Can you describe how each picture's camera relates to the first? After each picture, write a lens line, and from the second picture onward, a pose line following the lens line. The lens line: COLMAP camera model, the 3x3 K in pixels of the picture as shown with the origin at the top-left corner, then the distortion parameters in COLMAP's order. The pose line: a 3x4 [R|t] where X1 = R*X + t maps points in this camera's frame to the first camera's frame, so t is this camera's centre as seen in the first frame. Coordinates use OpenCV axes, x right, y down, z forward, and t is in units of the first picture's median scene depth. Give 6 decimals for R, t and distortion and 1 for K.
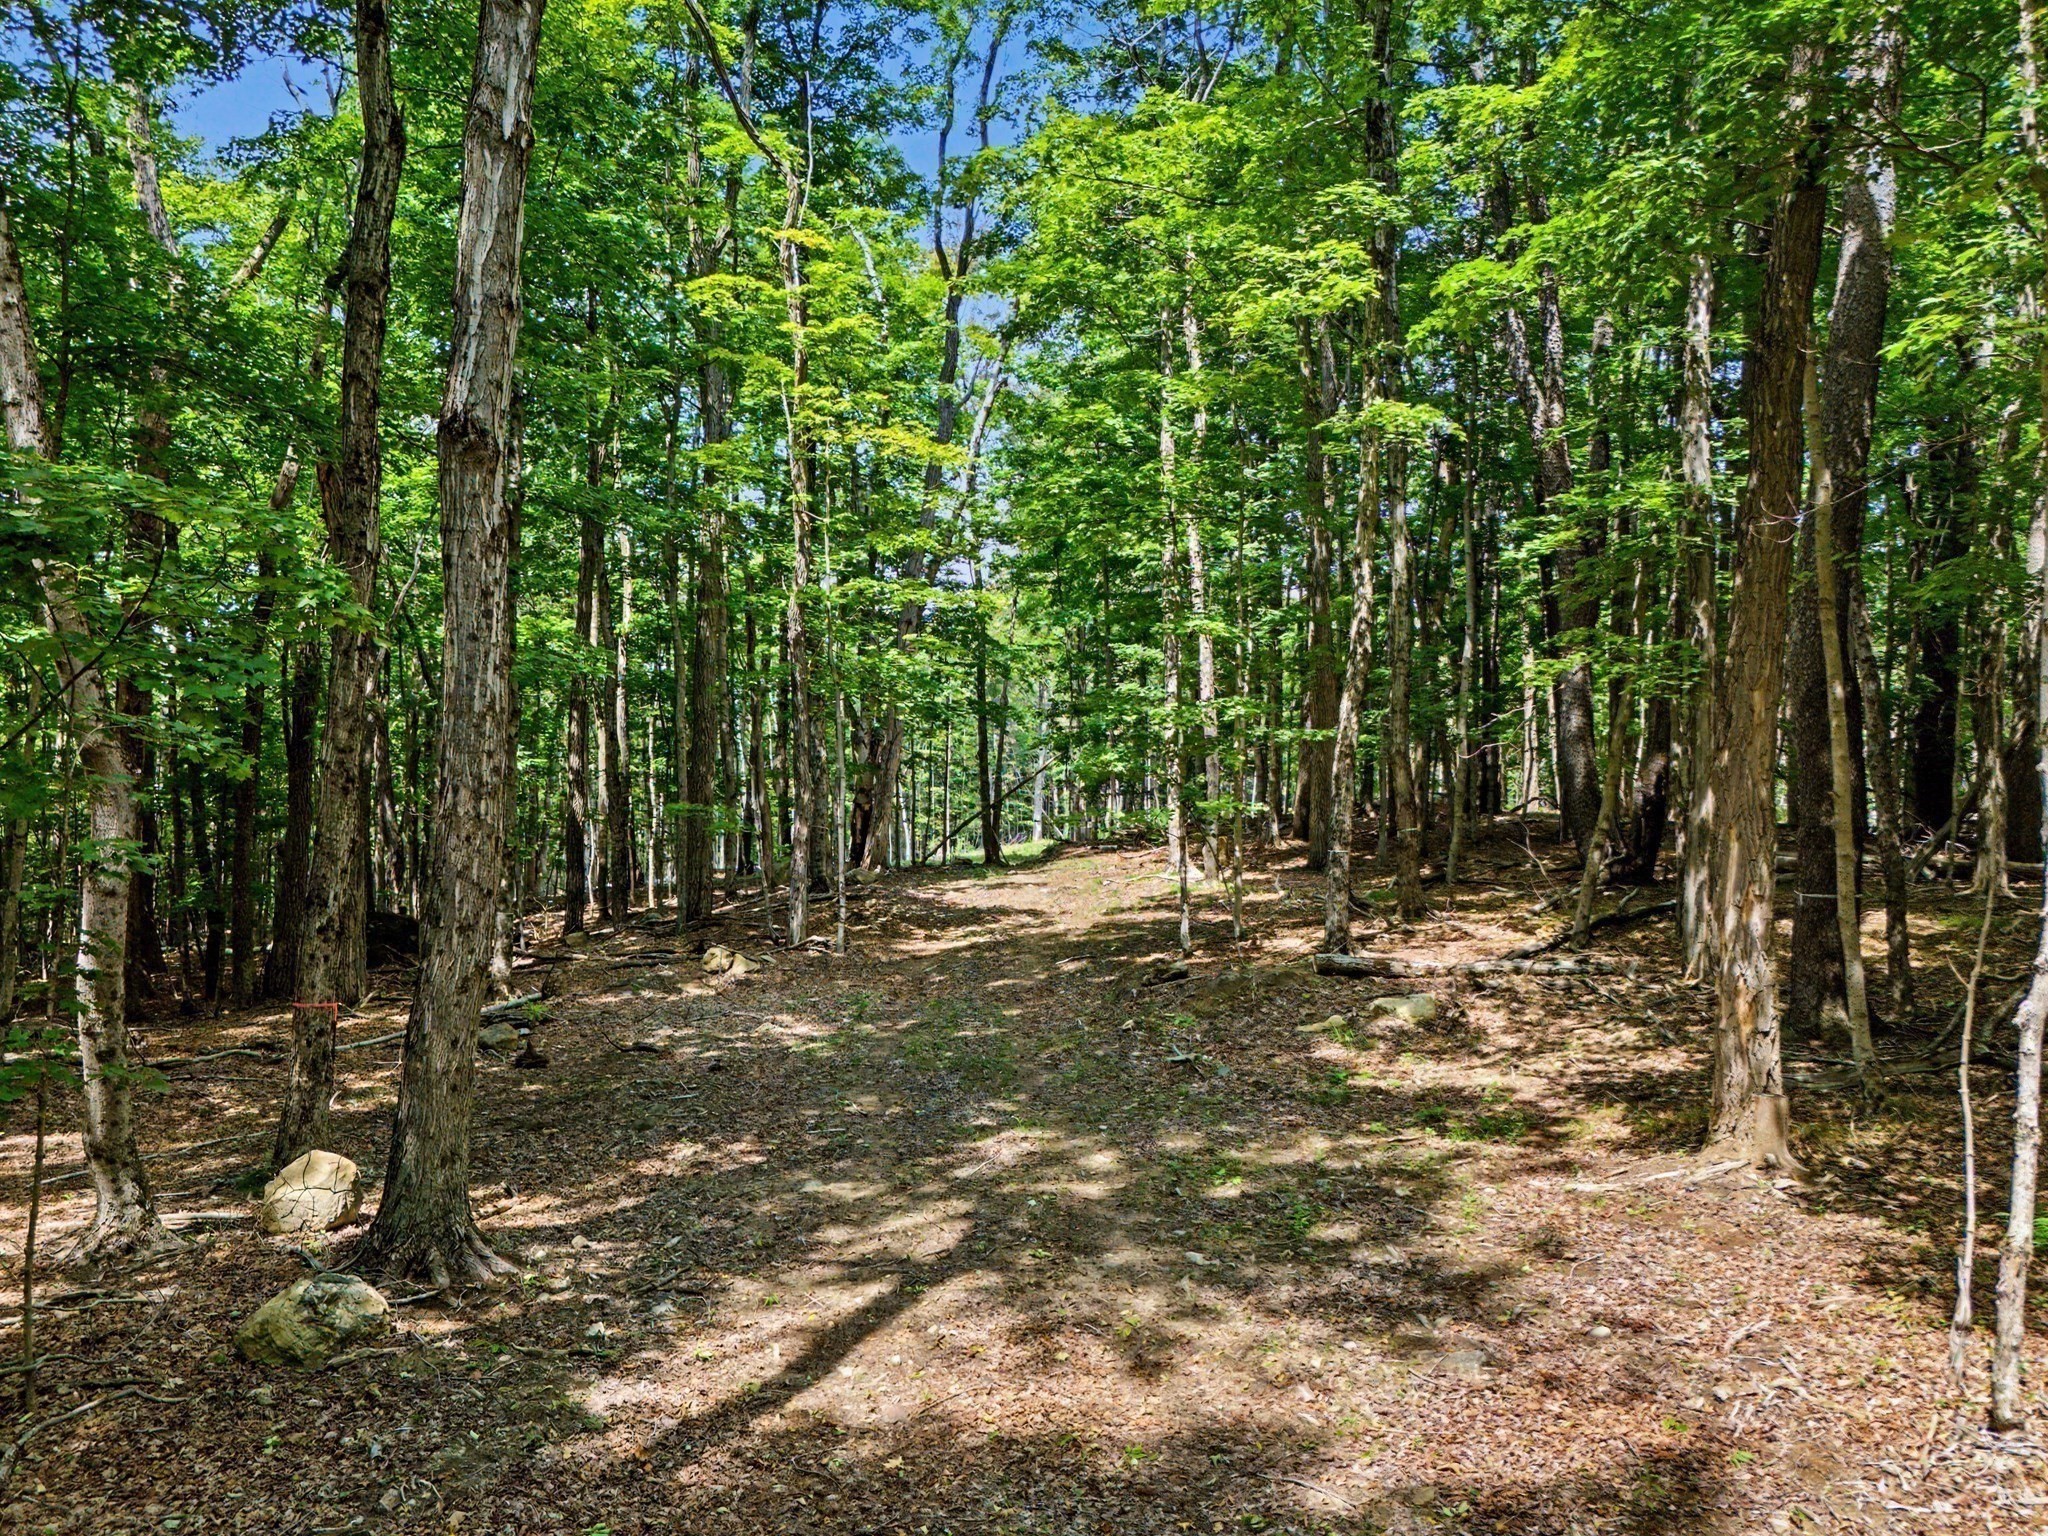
lens RADIAL K [[1498.7, 0, 1024.0], [0, 1498.7, 768.0], [0, 0, 1]] dist [0.139580, -0.289848]
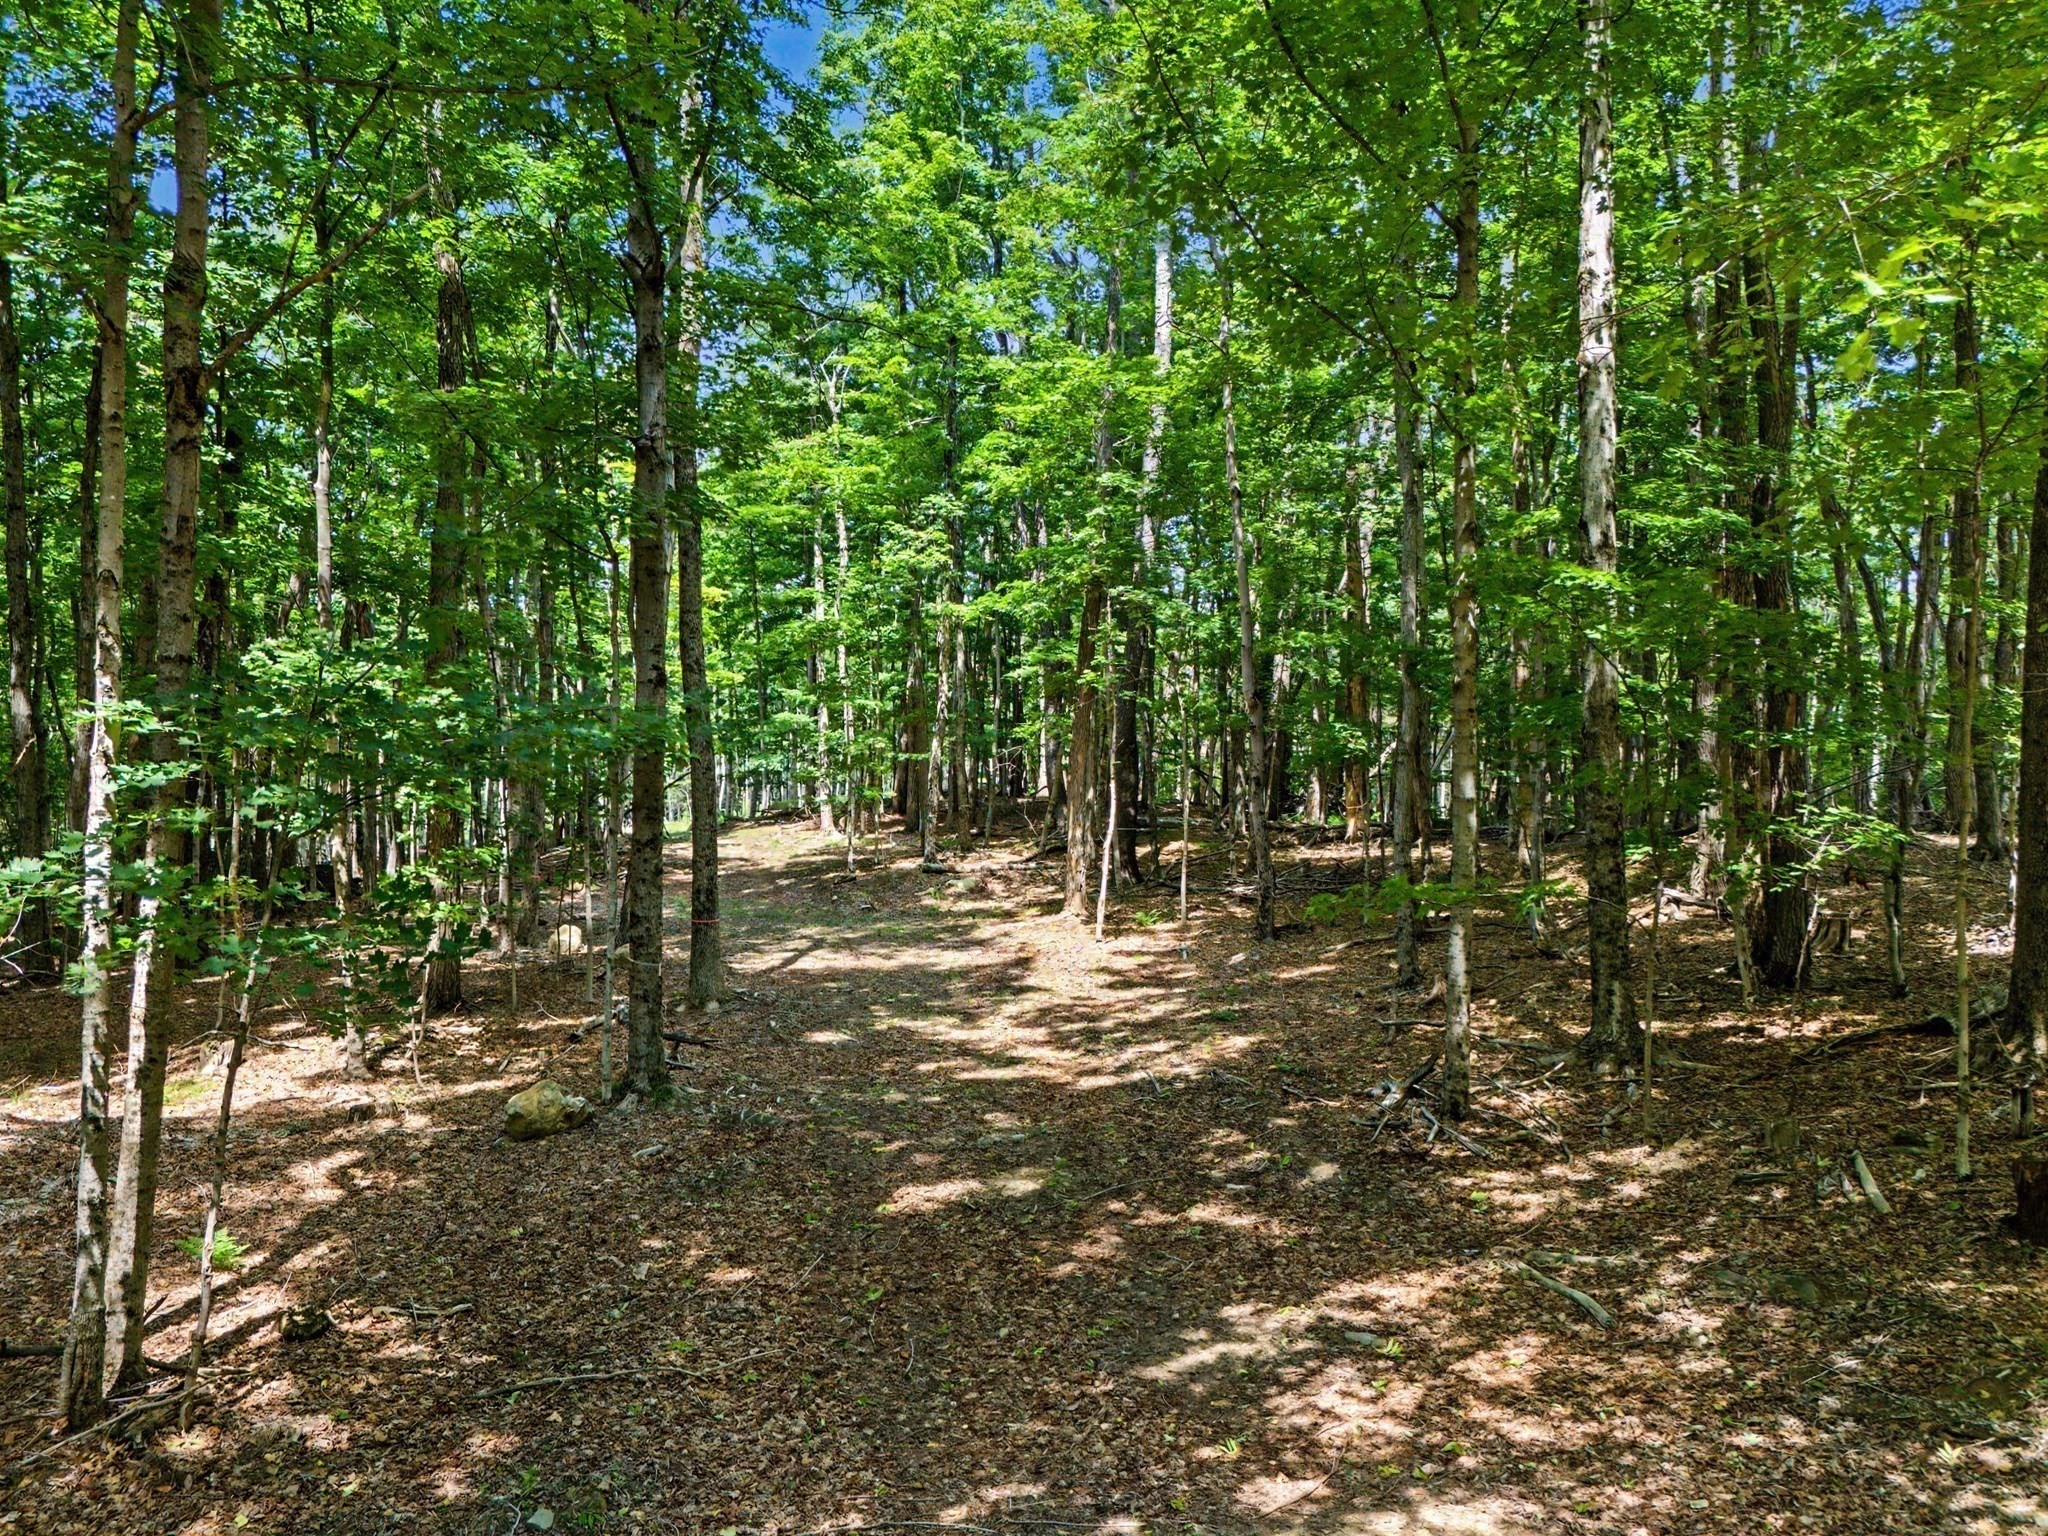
lens RADIAL K [[1498.7, 0, 1024.0], [0, 1498.7, 768.0], [0, 0, 1]] dist [0.139580, -0.289848]
pose [[0.959435, 0.003075, 0.281912, -0.254287], [-0.005637, 0.999950, 0.008277, -0.028291], [-0.281872, -0.009530, 0.959405, -1.027448]]
